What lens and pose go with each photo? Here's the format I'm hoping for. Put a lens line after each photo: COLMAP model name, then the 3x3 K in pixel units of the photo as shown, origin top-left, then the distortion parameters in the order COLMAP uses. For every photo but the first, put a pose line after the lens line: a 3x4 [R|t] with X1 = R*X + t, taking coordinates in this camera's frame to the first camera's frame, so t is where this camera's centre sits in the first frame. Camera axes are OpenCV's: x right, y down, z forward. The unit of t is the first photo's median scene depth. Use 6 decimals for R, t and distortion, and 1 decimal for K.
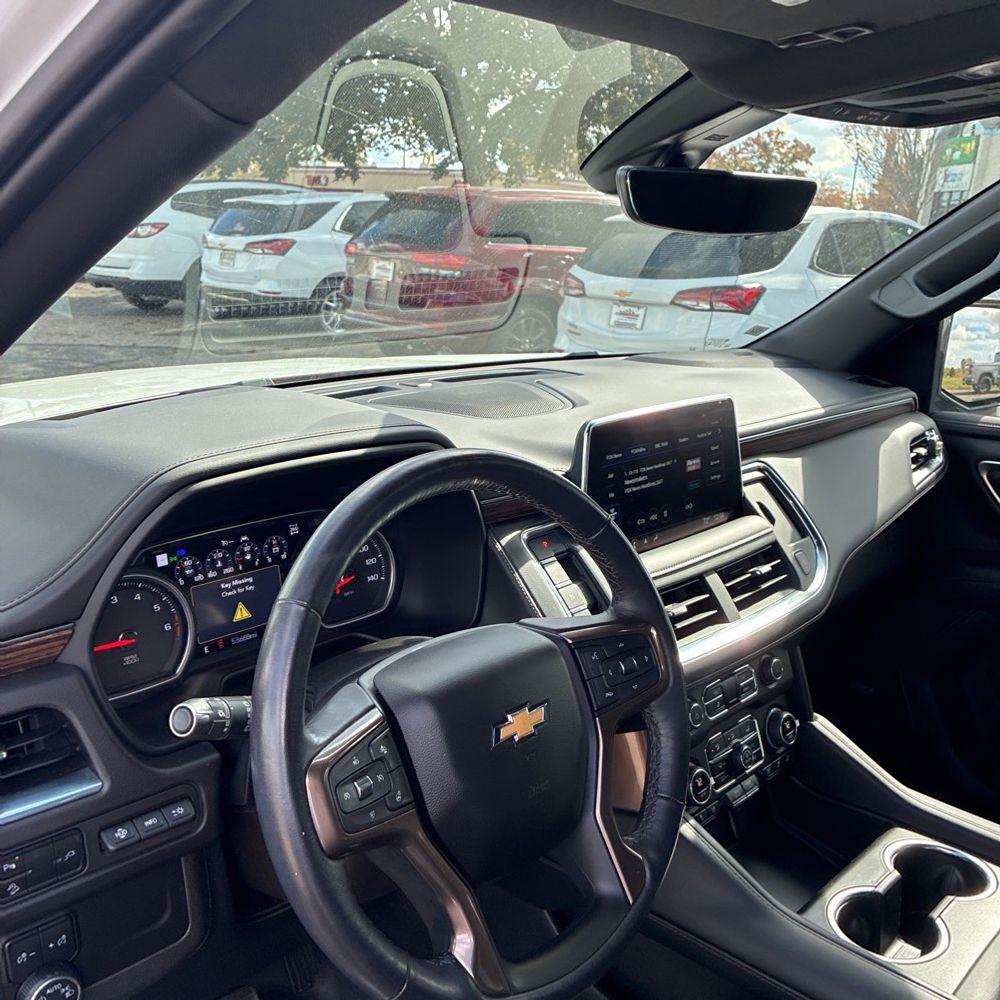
lens RADIAL K [[1030.1, 0, 499.0], [0, 1030.1, 498.2], [0, 0, 1]] dist [0.011993, -0.001611]
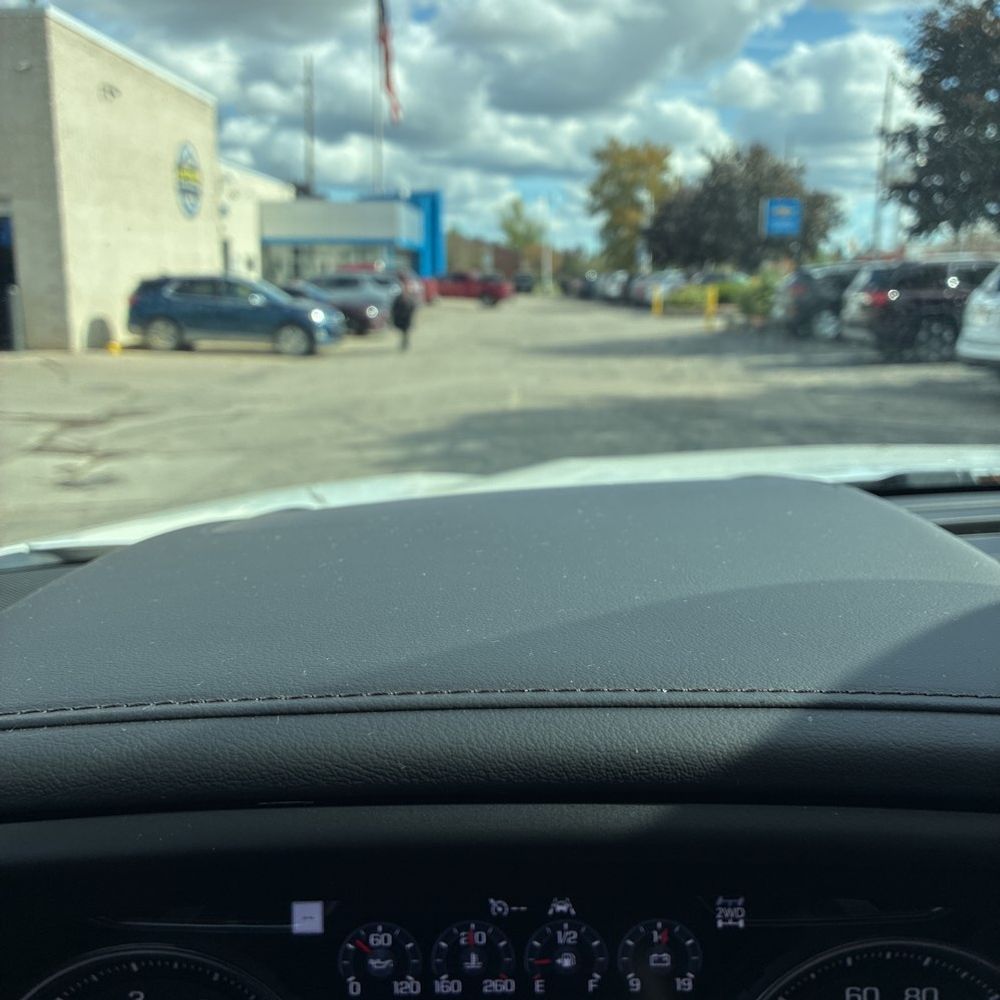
lens RADIAL K [[1043.8, 0, 494.7], [0, 1043.8, 521.8], [0, 0, 1]] dist [-0.005346, -0.002773]
pose [[0.692939, 0.113417, -0.712019, -0.028225], [-0.156131, 0.987722, 0.005387, -0.087566], [0.703888, 0.107435, 0.702139, 0.728929]]
